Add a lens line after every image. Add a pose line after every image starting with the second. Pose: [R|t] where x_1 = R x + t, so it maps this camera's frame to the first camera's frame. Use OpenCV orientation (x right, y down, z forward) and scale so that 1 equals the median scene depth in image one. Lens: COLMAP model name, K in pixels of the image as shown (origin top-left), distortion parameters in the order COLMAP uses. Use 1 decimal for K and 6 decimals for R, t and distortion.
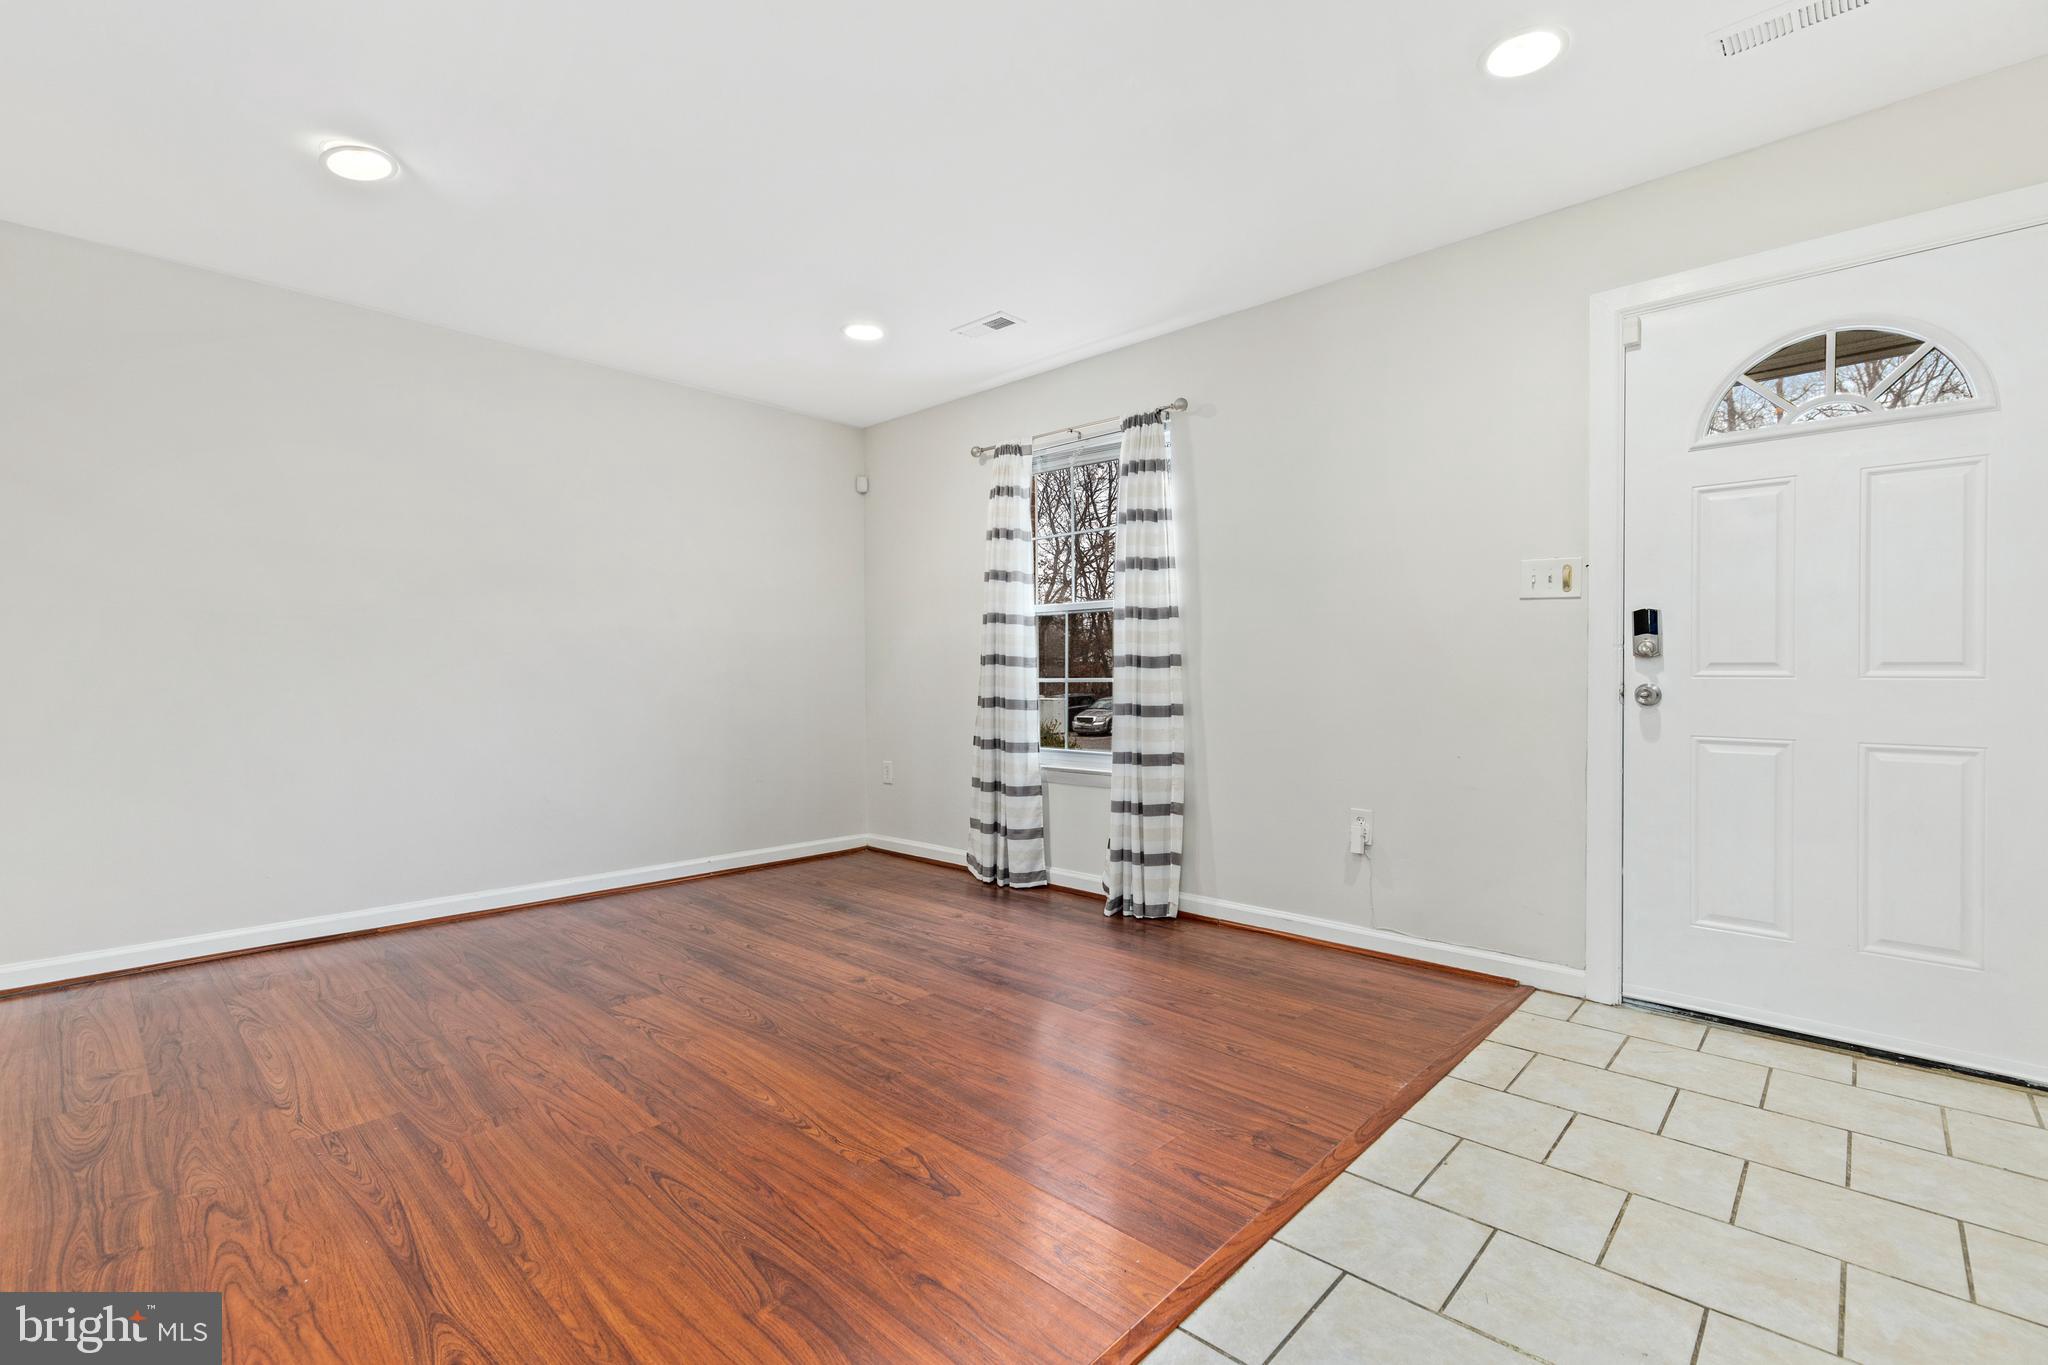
lens RADIAL K [[919.2, 0, 1013.0], [0, 919.2, 675.8], [0, 0, 1]] dist [0.007828, -0.002049]
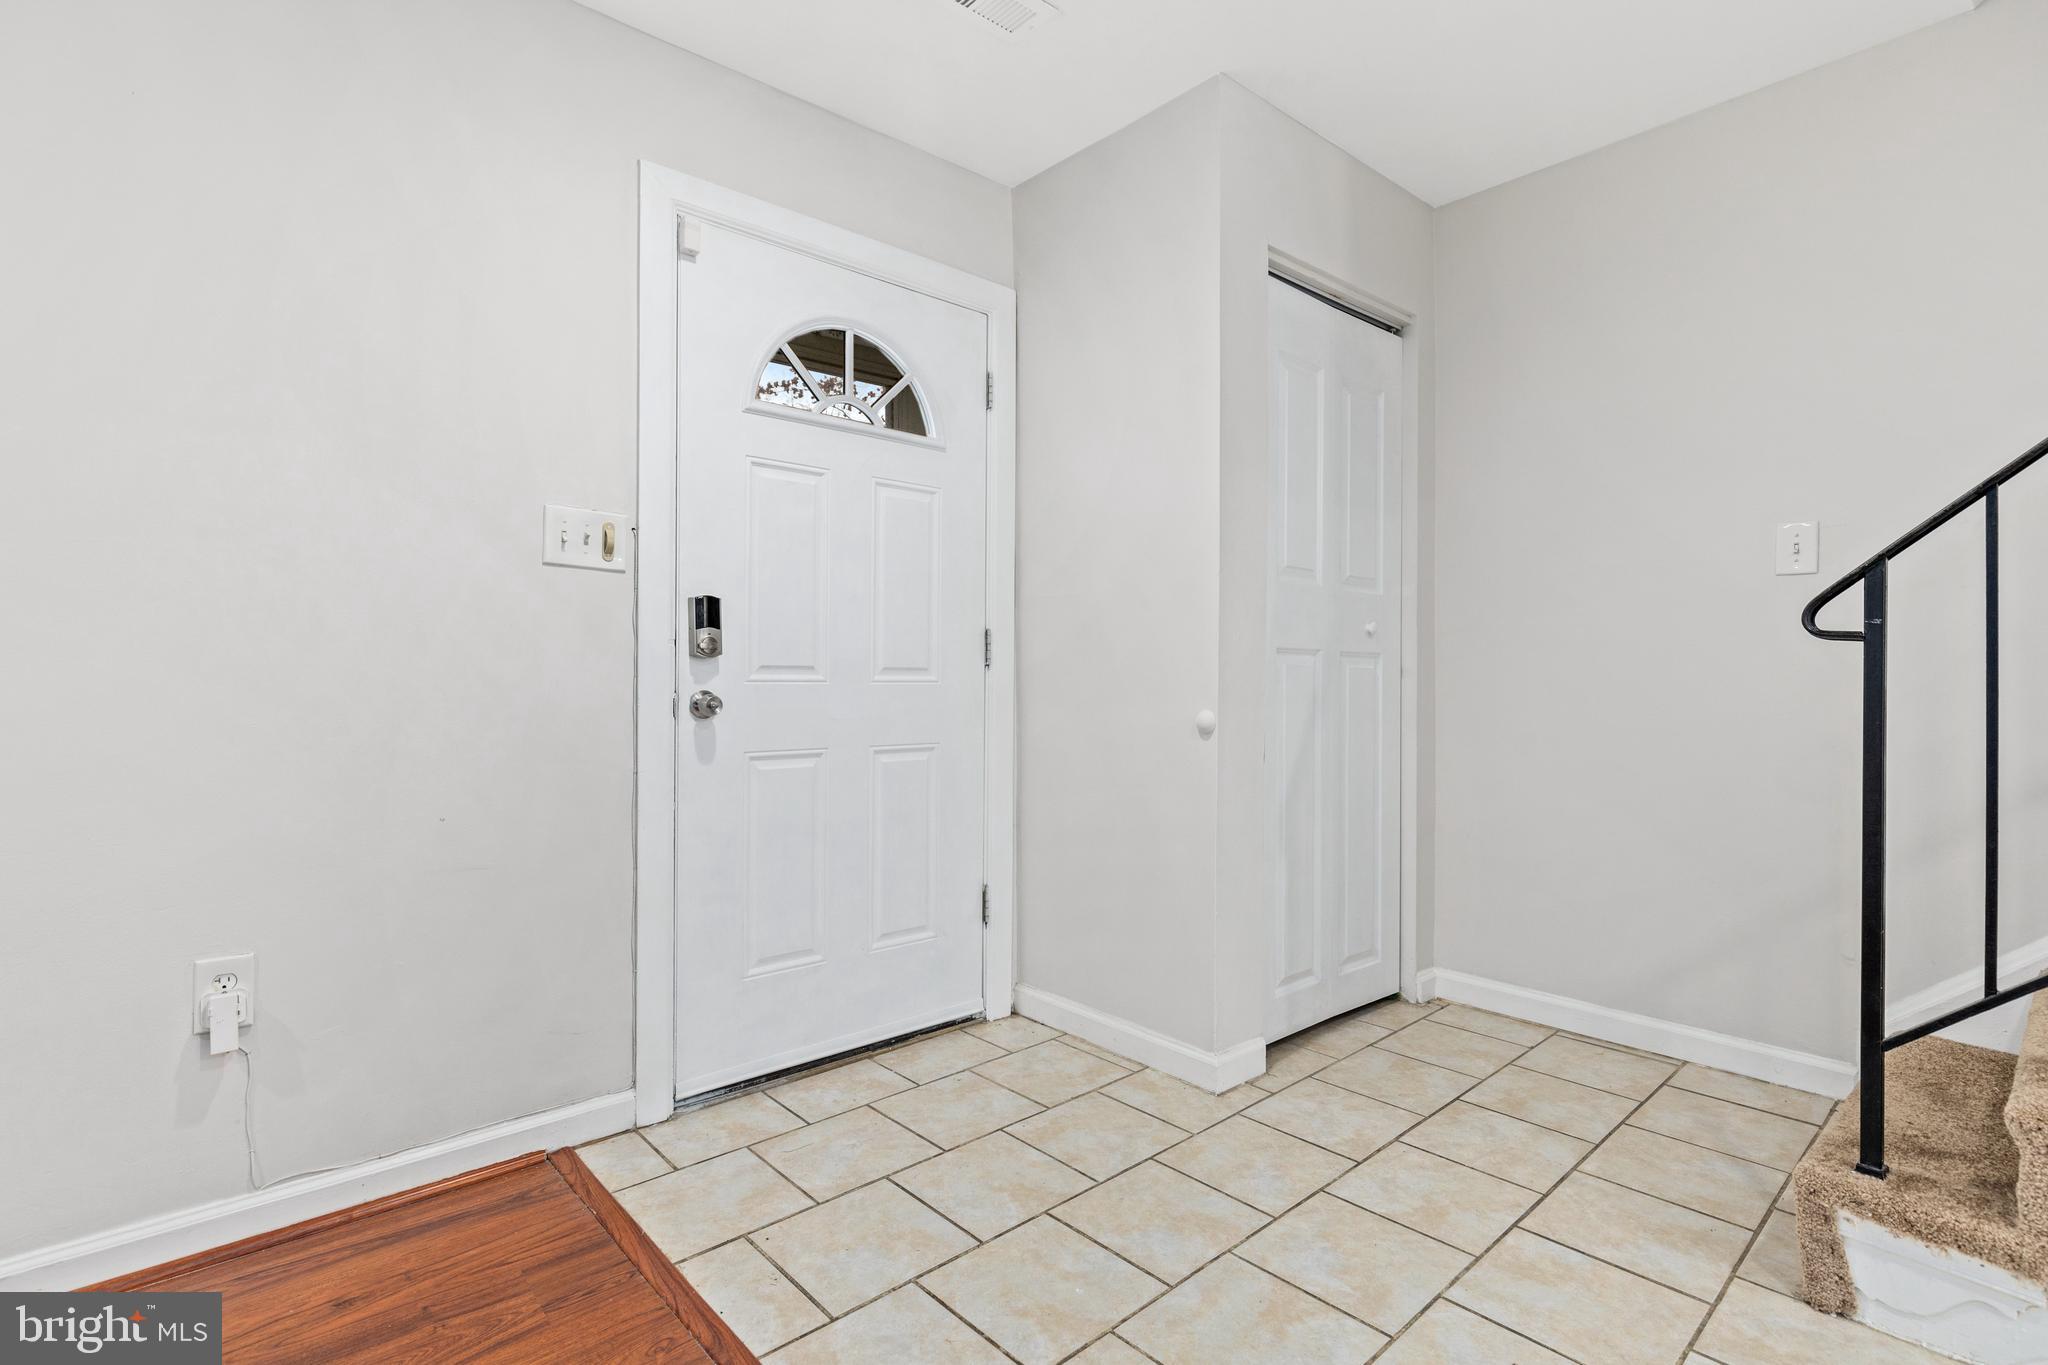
lens RADIAL K [[952.2, 0, 1028.9], [0, 952.2, 681.7], [0, 0, 1]] dist [-0.001443, -0.001374]
pose [[0.088513, -0.000489, 0.996075, -0.097152], [0.000546, 1.000000, 0.000442, 0.000900], [-0.996075, 0.000505, 0.088514, 0.647073]]
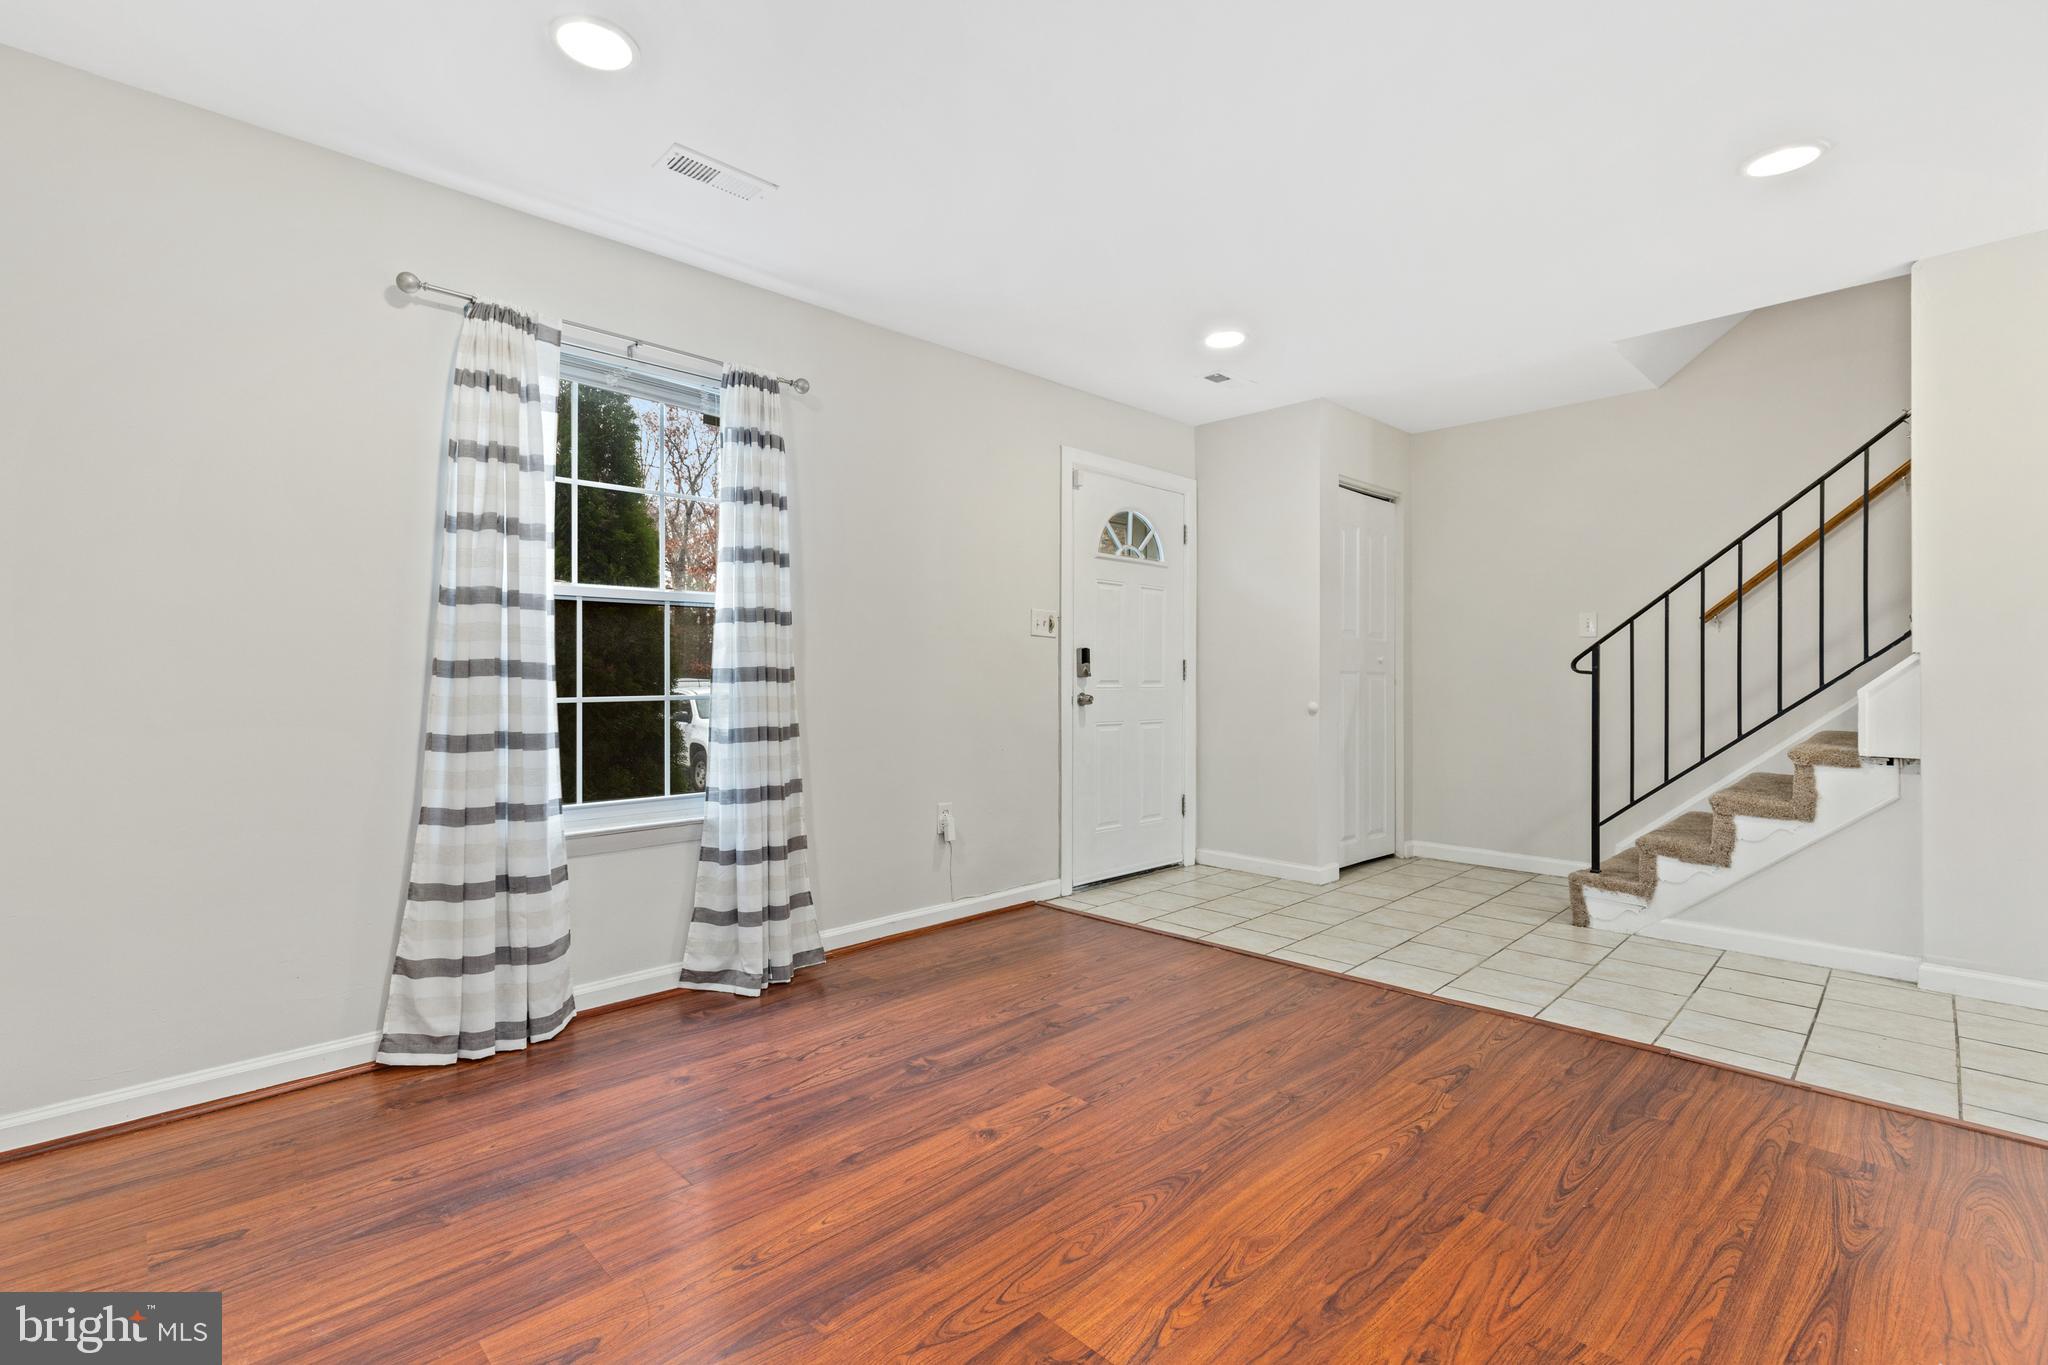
lens RADIAL K [[919.2, 0, 1021.4], [0, 919.2, 668.3], [0, 0, 1]] dist [0.007828, -0.002049]
pose [[0.032437, 0.010533, 0.999418, -0.959125], [0.000695, 0.999944, -0.010561, -0.017352], [-0.999474, 0.001037, 0.032428, 1.049281]]
